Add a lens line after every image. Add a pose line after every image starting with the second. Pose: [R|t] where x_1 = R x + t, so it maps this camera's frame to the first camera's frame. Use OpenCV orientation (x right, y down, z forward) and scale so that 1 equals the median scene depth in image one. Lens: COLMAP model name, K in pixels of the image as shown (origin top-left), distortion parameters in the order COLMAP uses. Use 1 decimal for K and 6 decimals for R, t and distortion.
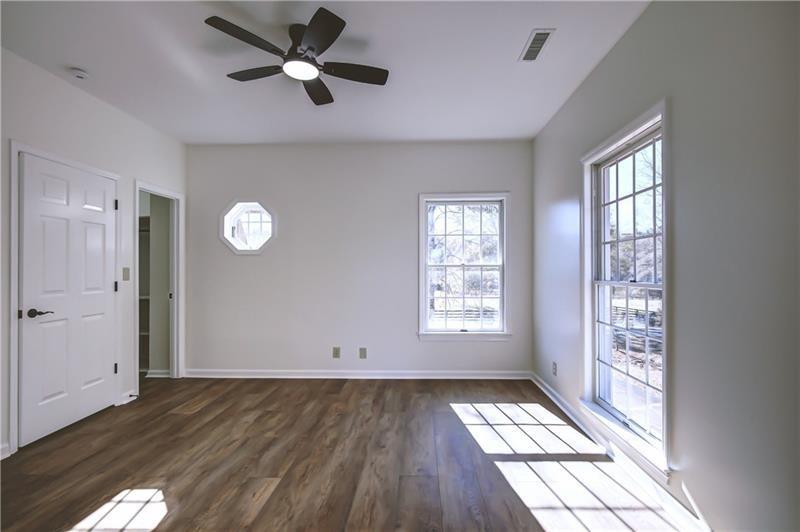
lens RADIAL K [[357.8, 0, 412.1], [0, 357.8, 269.4], [0, 0, 1]] dist [-0.001738, -0.000263]
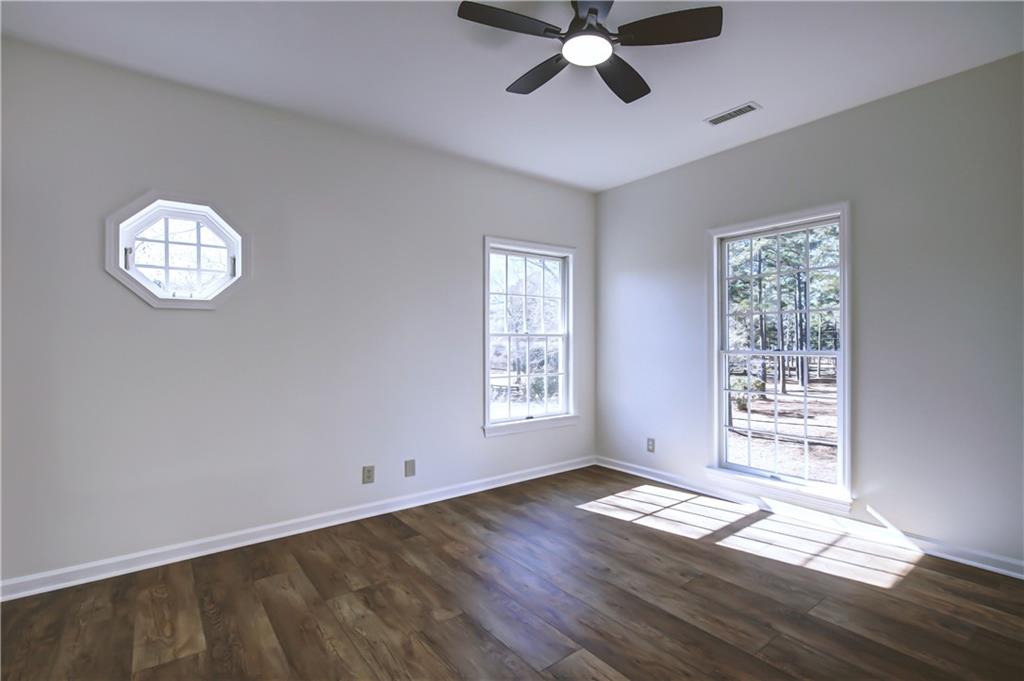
lens RADIAL K [[481.4, 0, 517.7], [0, 481.4, 343.2], [0, 0, 1]] dist [-0.002582, 0.000128]
pose [[0.765544, -0.002310, 0.643379, -0.685621], [-0.000099, 0.999993, 0.003708, 0.004653], [-0.643384, -0.002903, 0.765538, 0.256484]]
